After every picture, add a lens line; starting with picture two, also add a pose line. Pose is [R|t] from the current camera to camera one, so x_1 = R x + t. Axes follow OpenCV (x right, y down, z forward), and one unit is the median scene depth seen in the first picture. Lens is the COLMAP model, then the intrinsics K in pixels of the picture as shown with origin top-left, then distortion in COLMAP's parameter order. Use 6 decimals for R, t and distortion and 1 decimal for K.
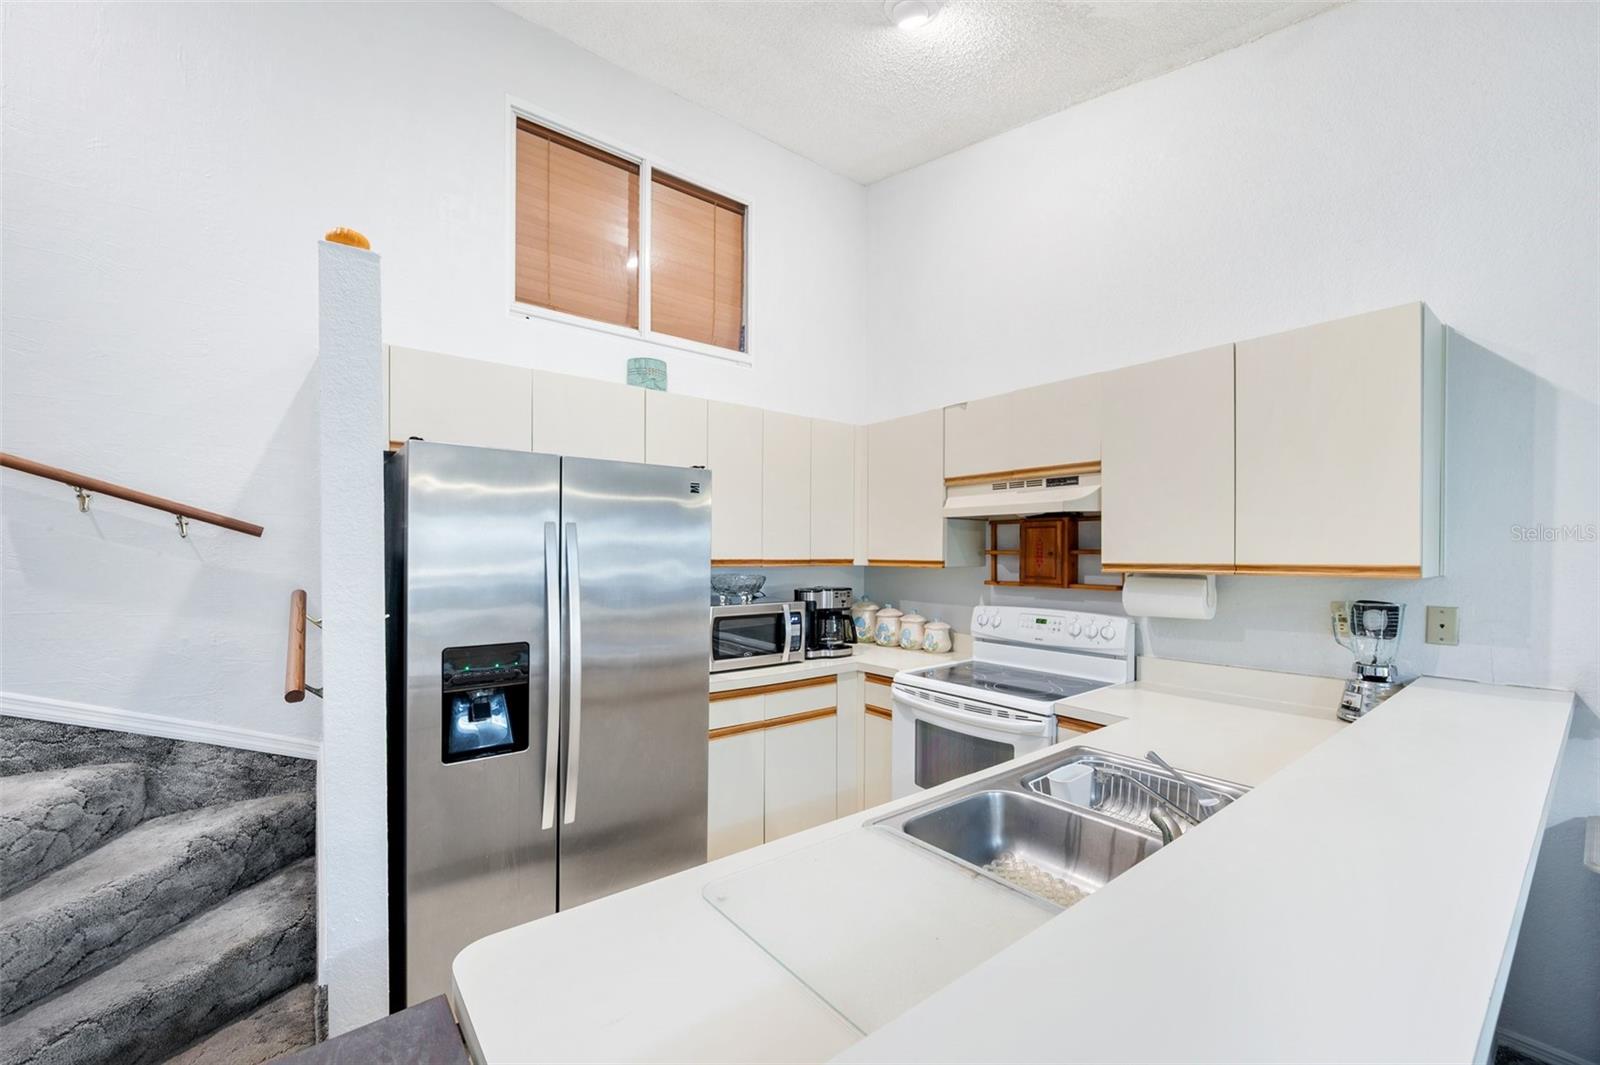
lens RADIAL K [[646.8, 0, 799.0], [0, 646.8, 558.8], [0, 0, 1]] dist [-0.000365, -0.000030]
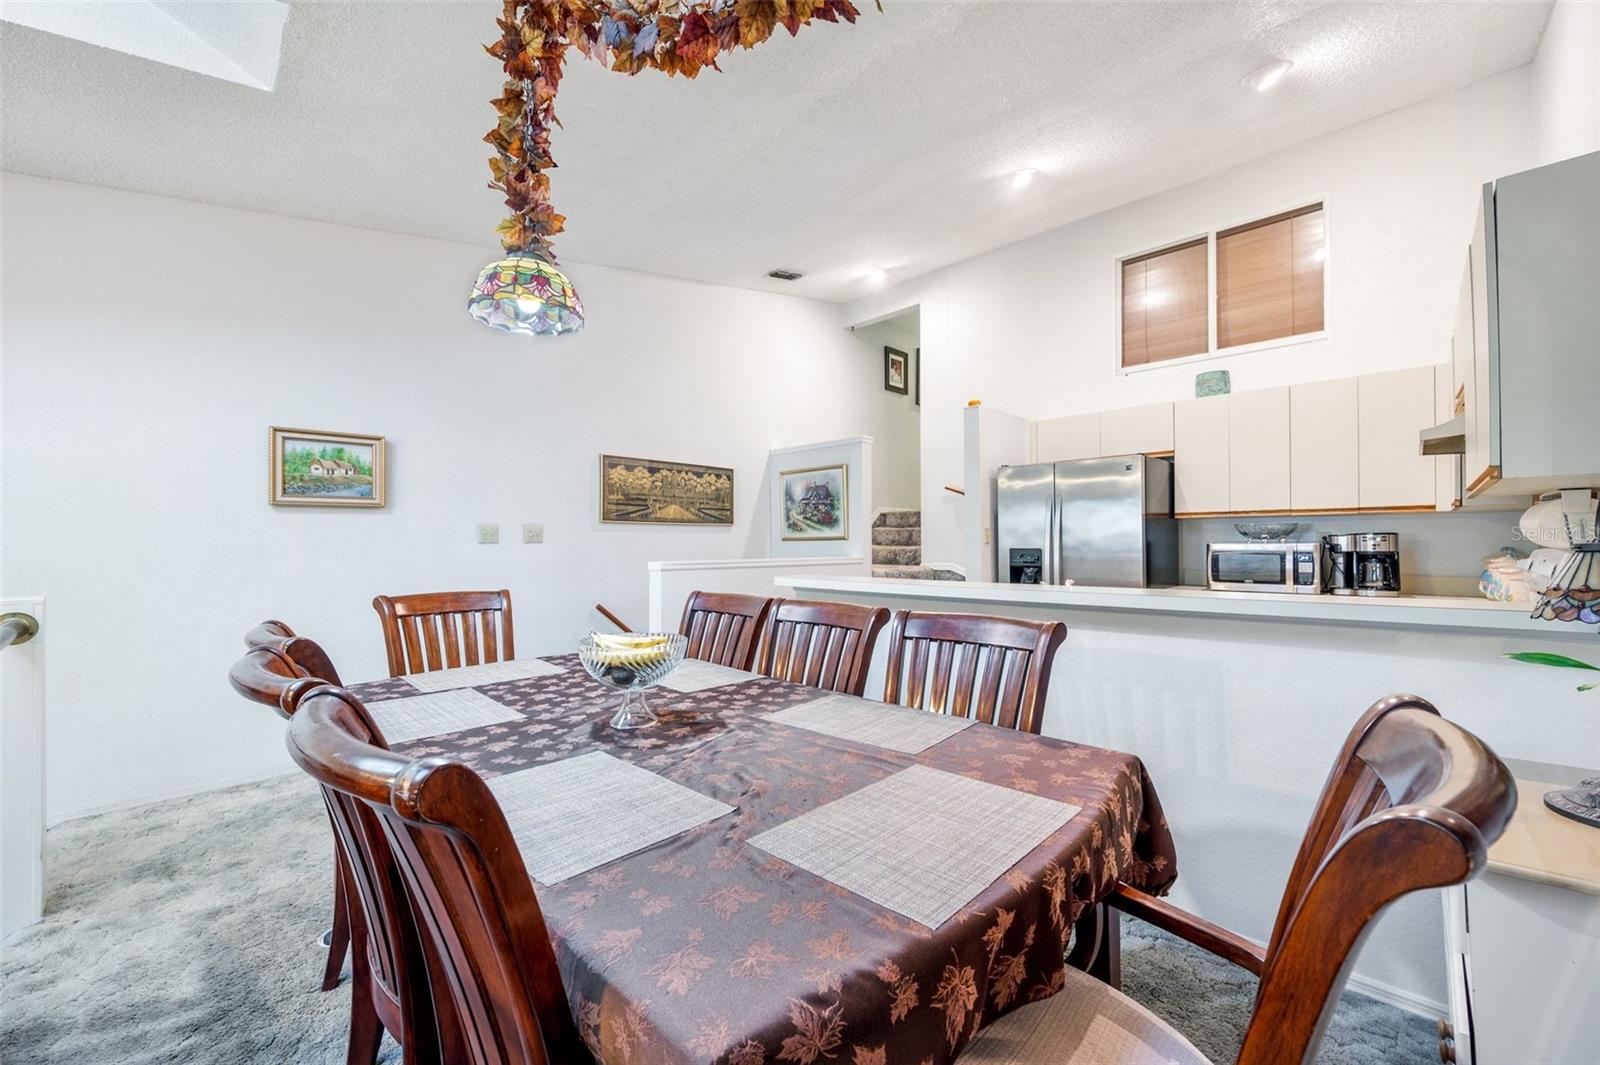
lens RADIAL K [[649.3, 0, 800.0], [0, 649.3, 532.5], [0, 0, 1]] dist [-0.000065, 0.000000]
pose [[0.146830, -0.019517, -0.988969, 1.024937], [0.000120, 0.999806, -0.019713, 0.068934], [0.989162, 0.002776, 0.146804, -0.091488]]
